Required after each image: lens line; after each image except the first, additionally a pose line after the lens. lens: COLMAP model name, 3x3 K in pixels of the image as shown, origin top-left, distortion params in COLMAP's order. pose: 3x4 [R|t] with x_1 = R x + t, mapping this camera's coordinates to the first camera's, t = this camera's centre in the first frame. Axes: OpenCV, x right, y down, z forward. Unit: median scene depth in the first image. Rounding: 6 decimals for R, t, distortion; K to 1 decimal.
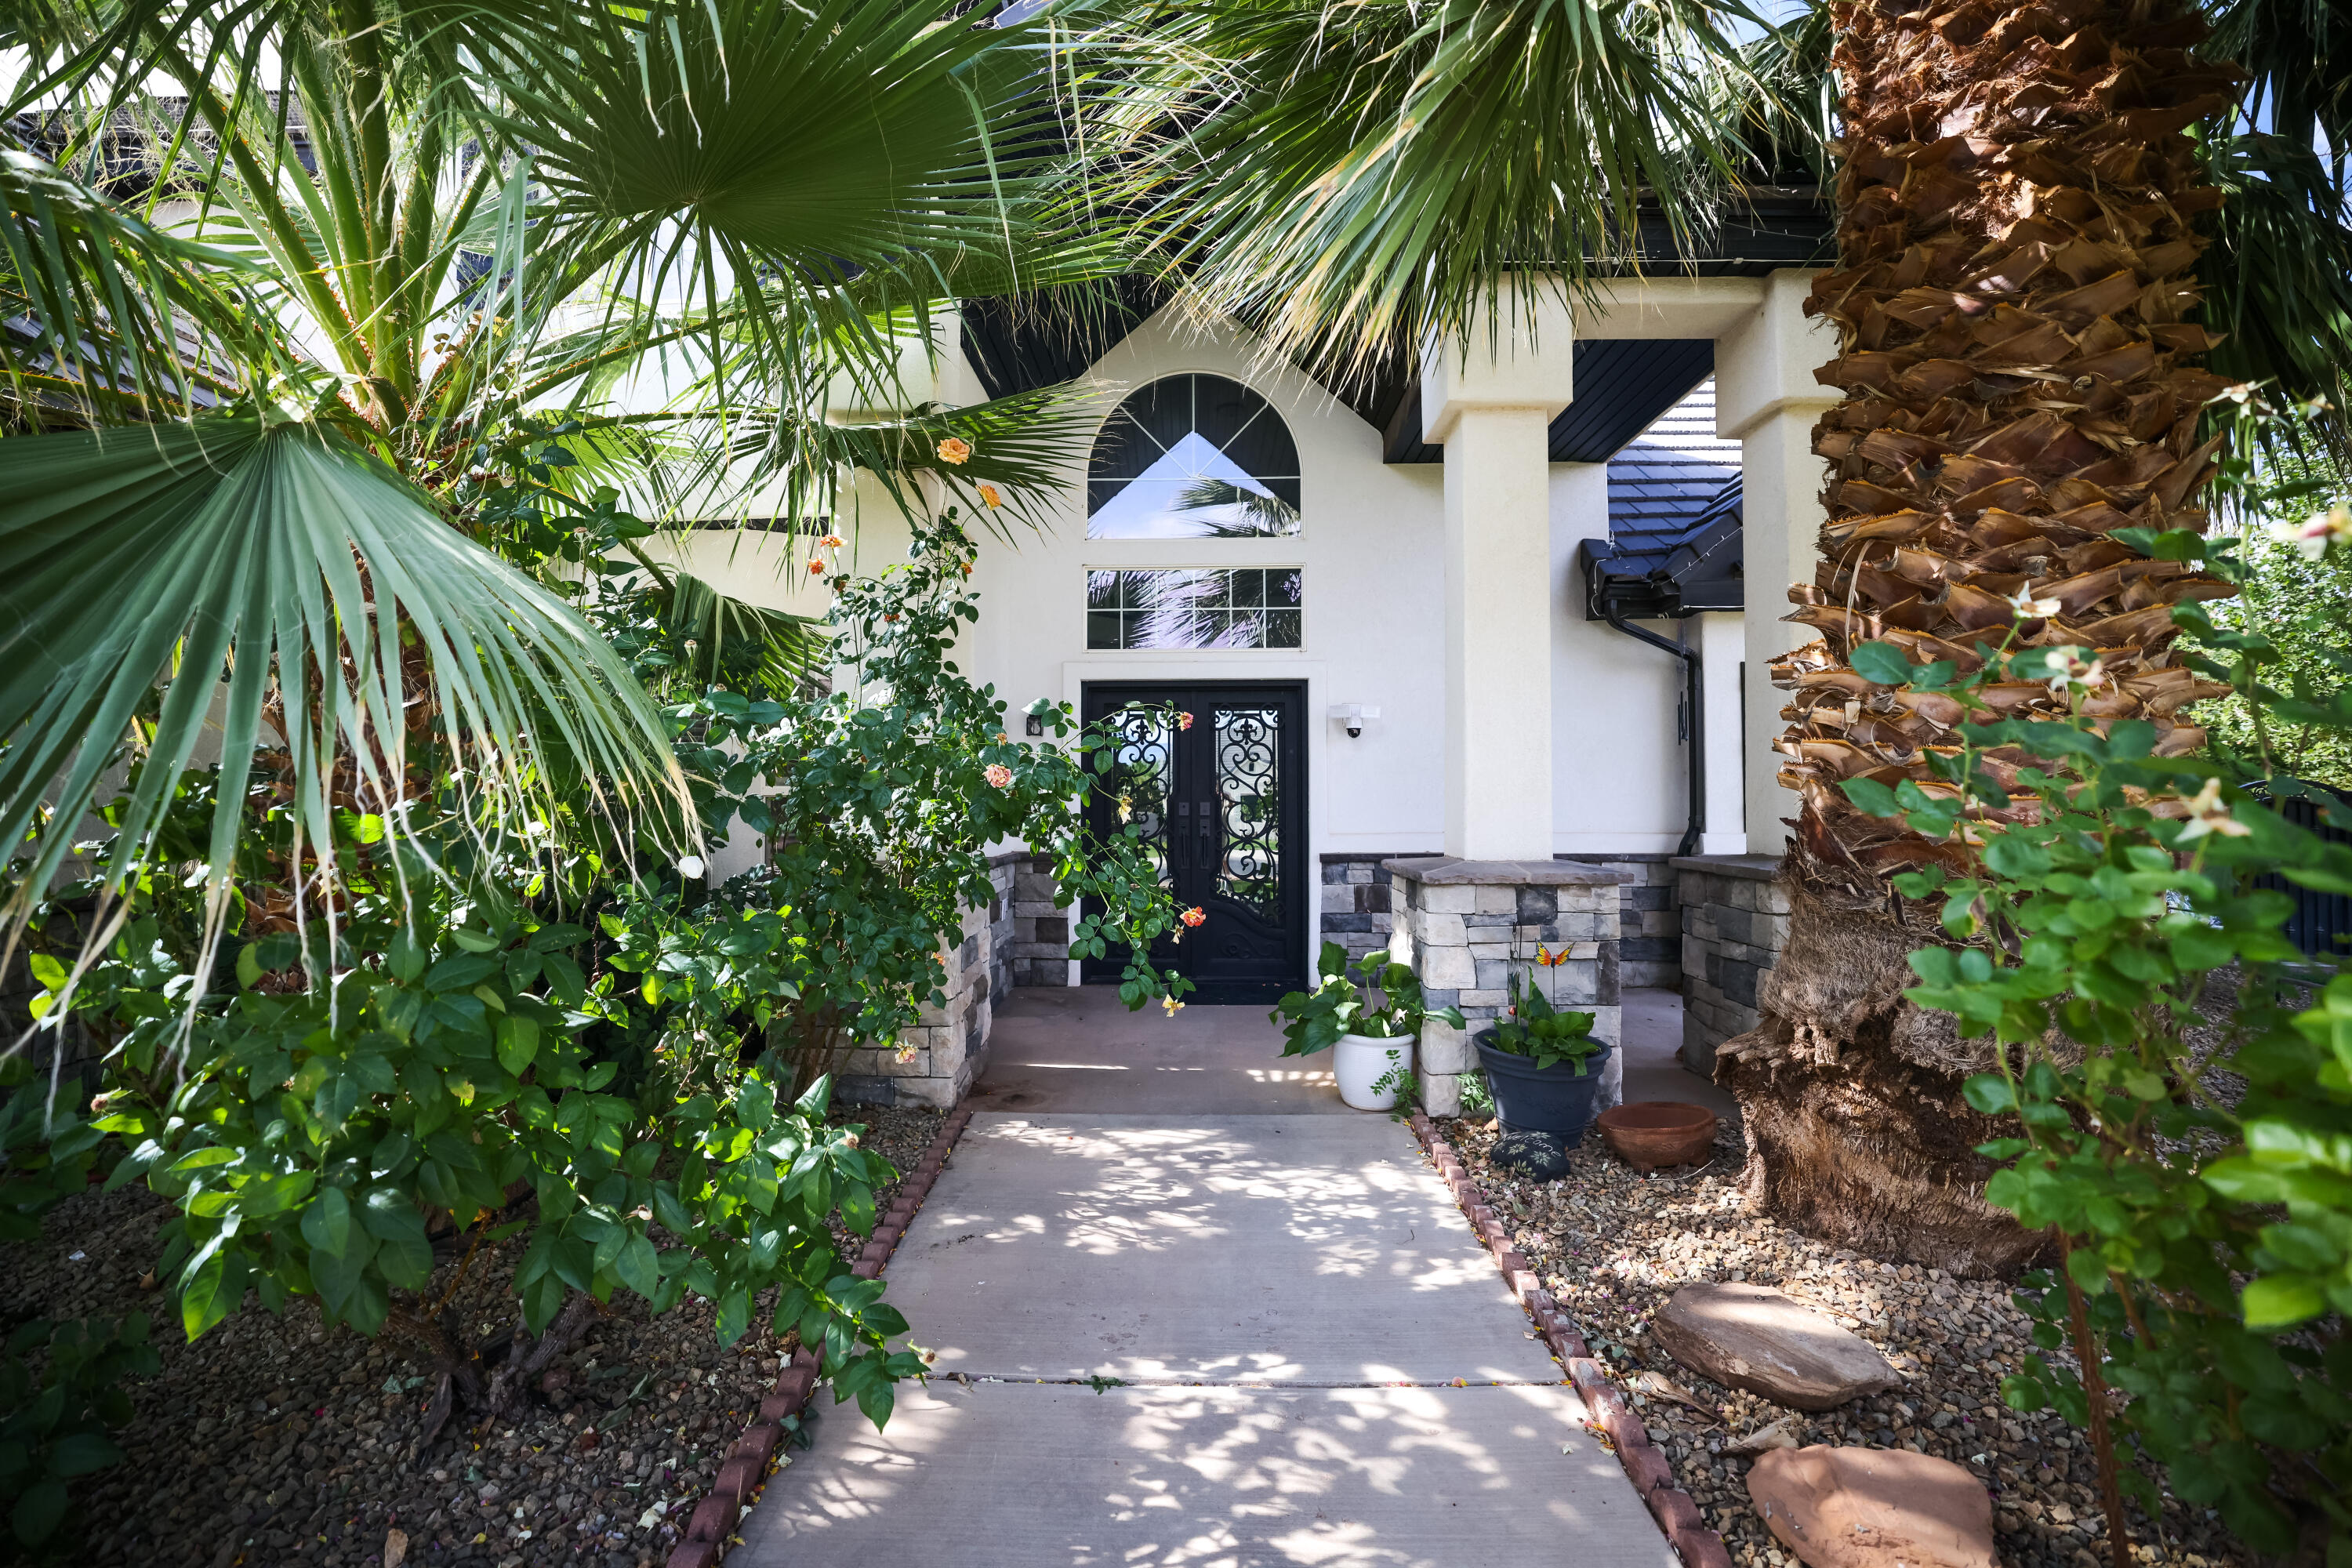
lens RADIAL K [[1282.5, 0, 1176.0], [0, 1282.5, 784.0], [0, 0, 1]] dist [-0.001862, 0.000526]
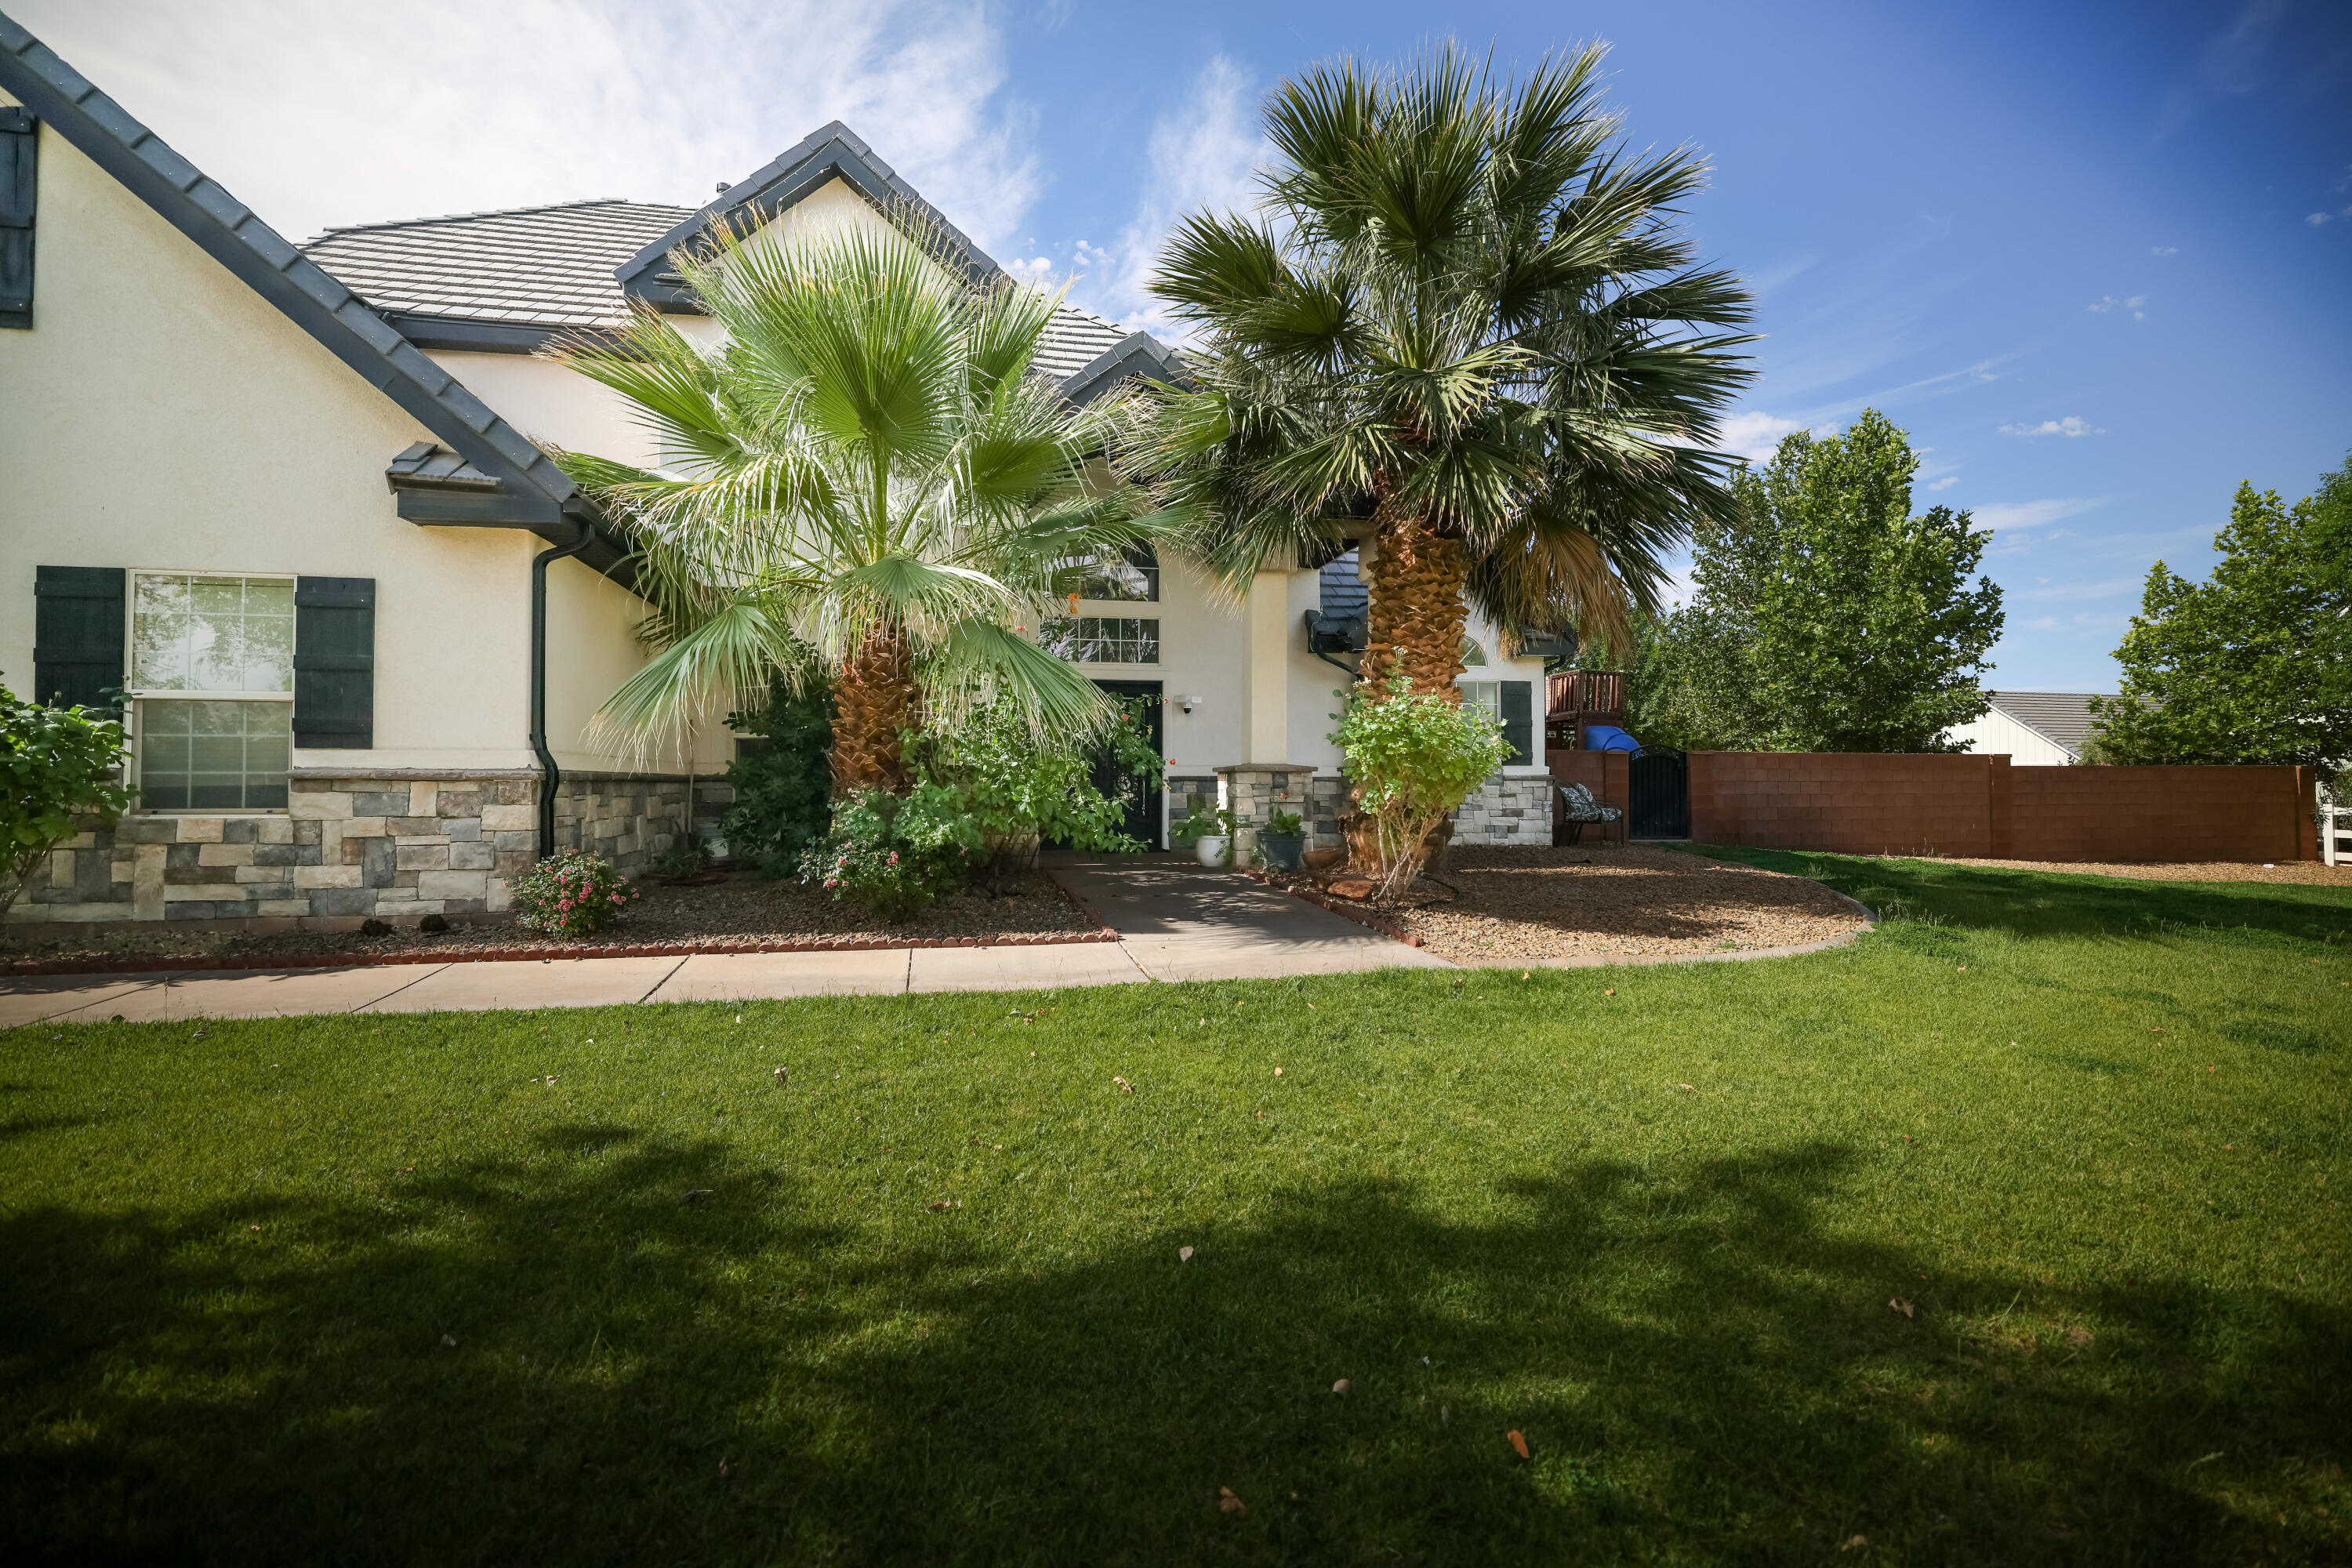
lens RADIAL K [[1282.5, 0, 1176.0], [0, 1282.5, 784.0], [0, 0, 1]] dist [-0.001862, 0.000526]
pose [[0.982721, 0.000354, 0.185091, -0.235914], [-0.002630, 0.999924, 0.012050, 0.046544], [-0.185072, -0.012328, 0.982648, -0.878200]]
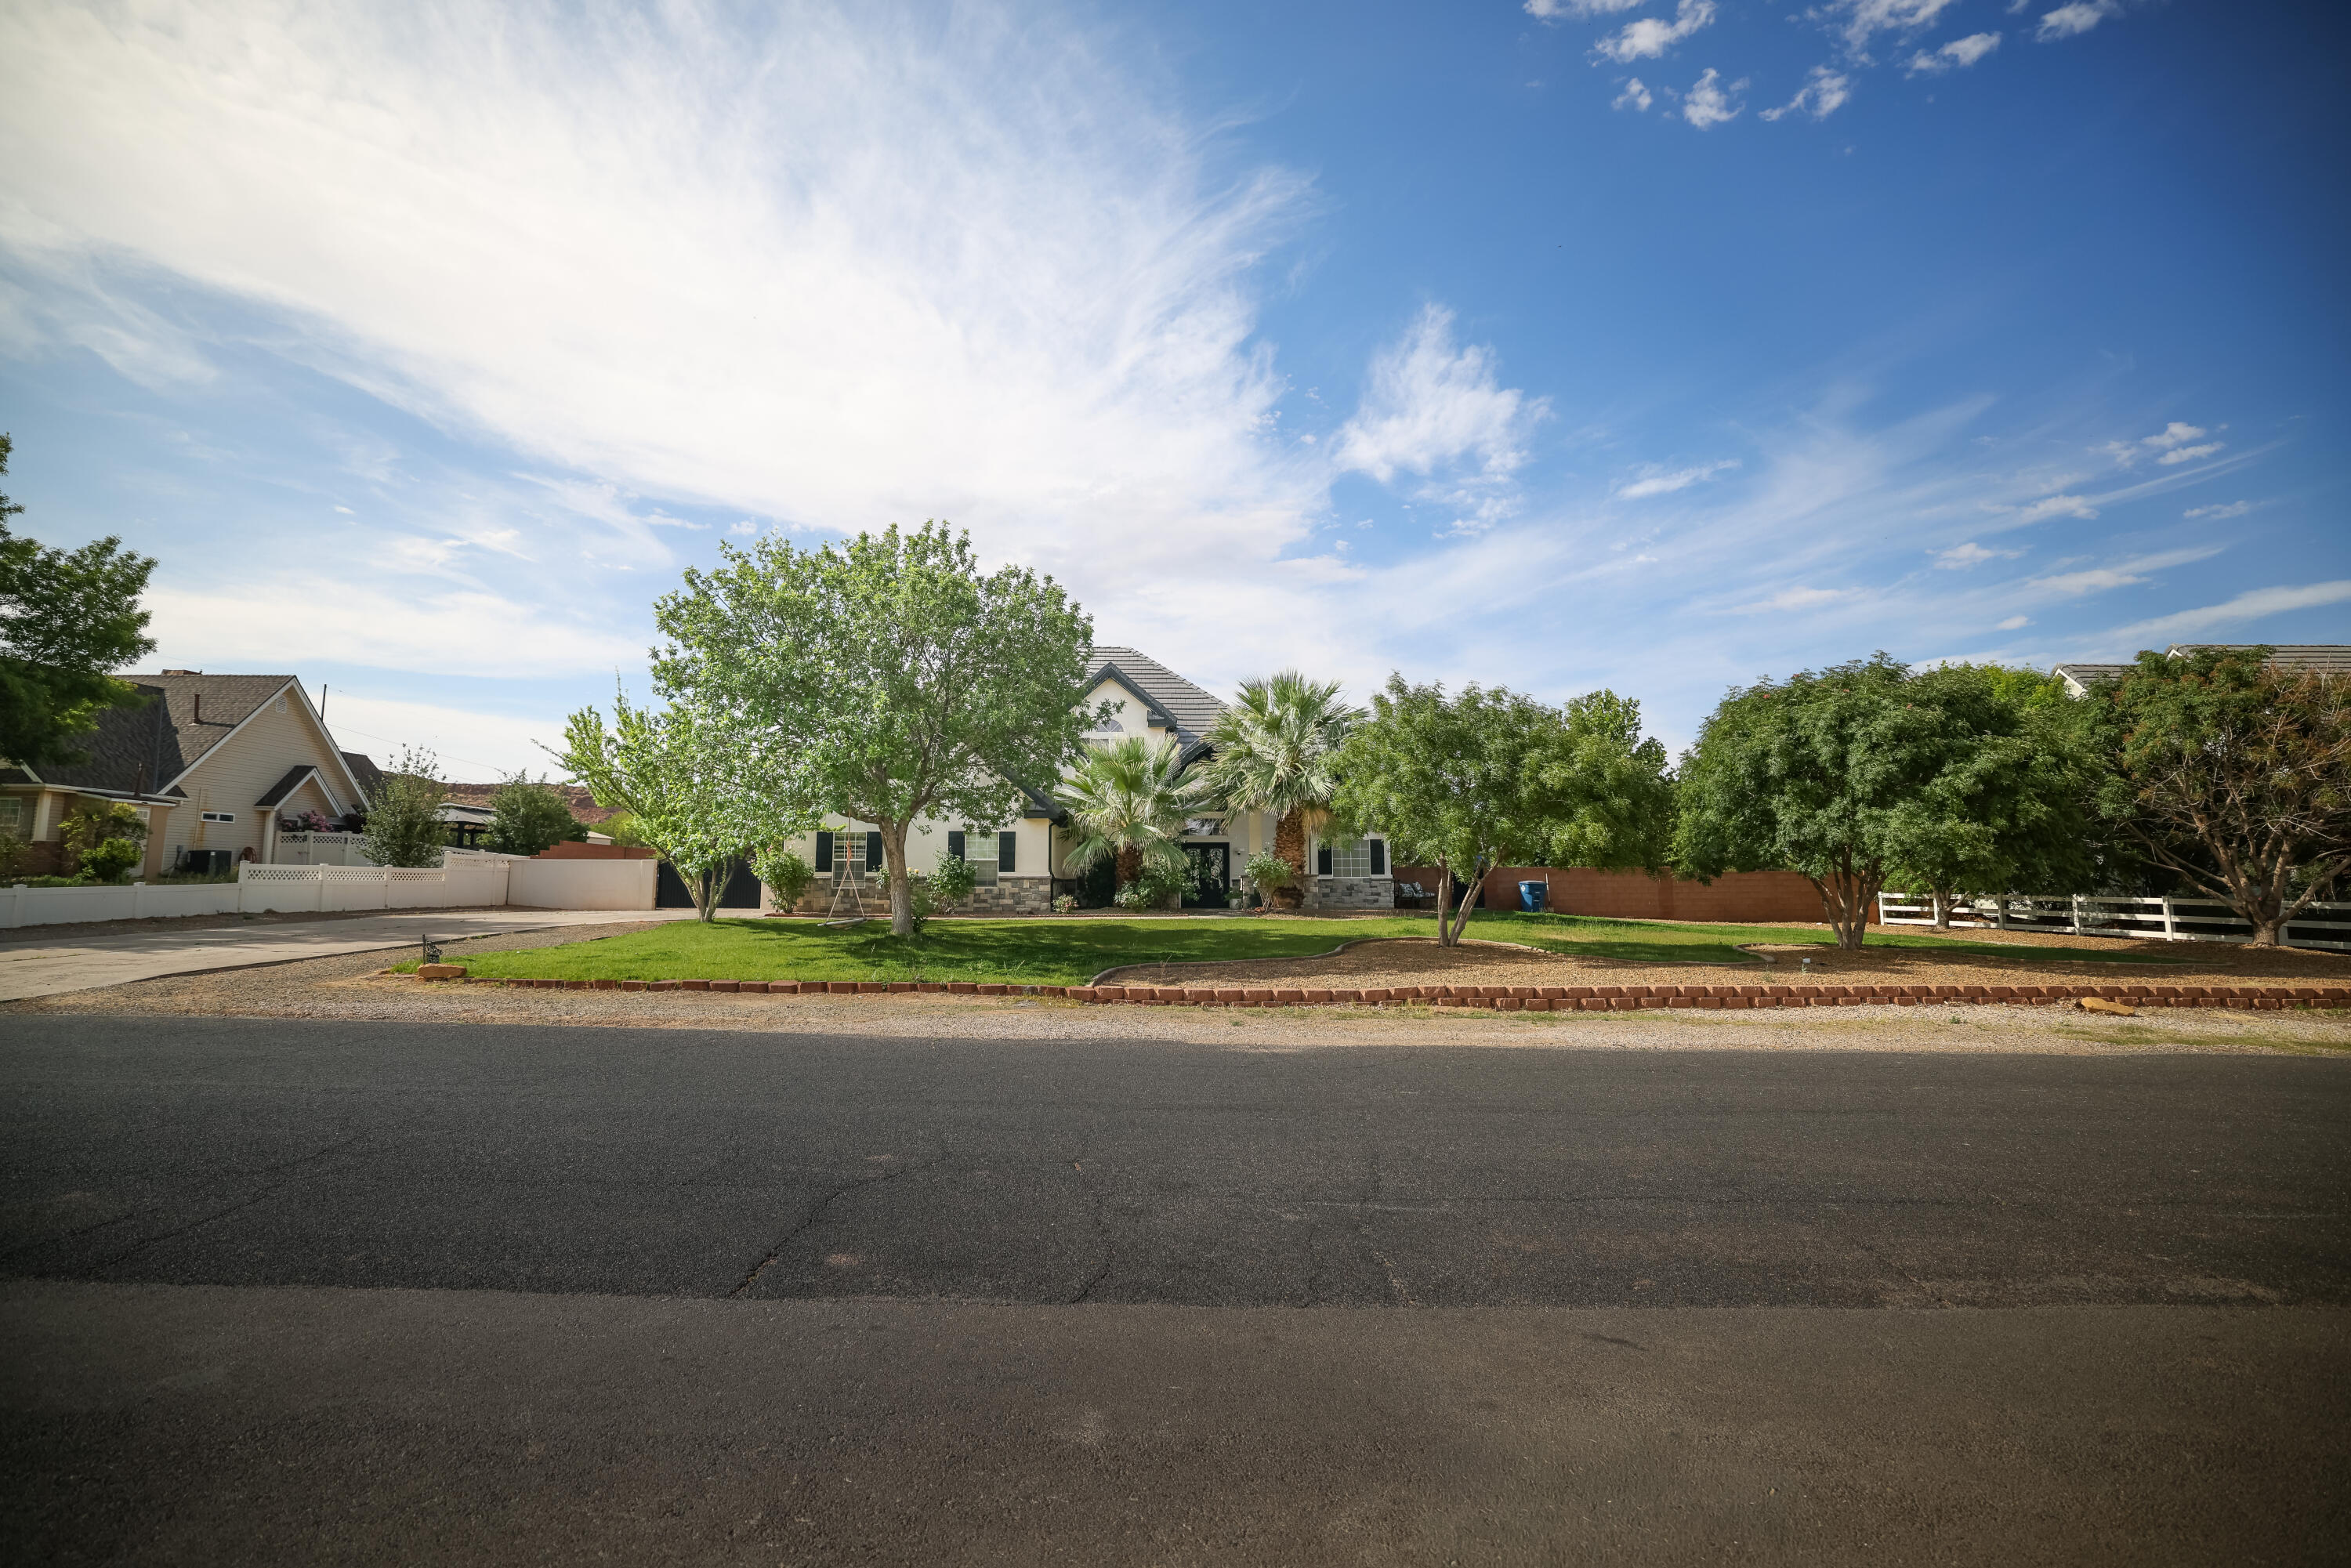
lens RADIAL K [[1281.9, 0, 1175.5], [0, 1281.9, 784.0], [0, 0, 1]] dist [-0.001862, 0.000526]
pose [[0.999606, 0.003611, 0.027819, -0.251833], [-0.001669, 0.997580, -0.069505, 0.036763], [-0.028002, 0.069431, 0.997194, -4.059722]]
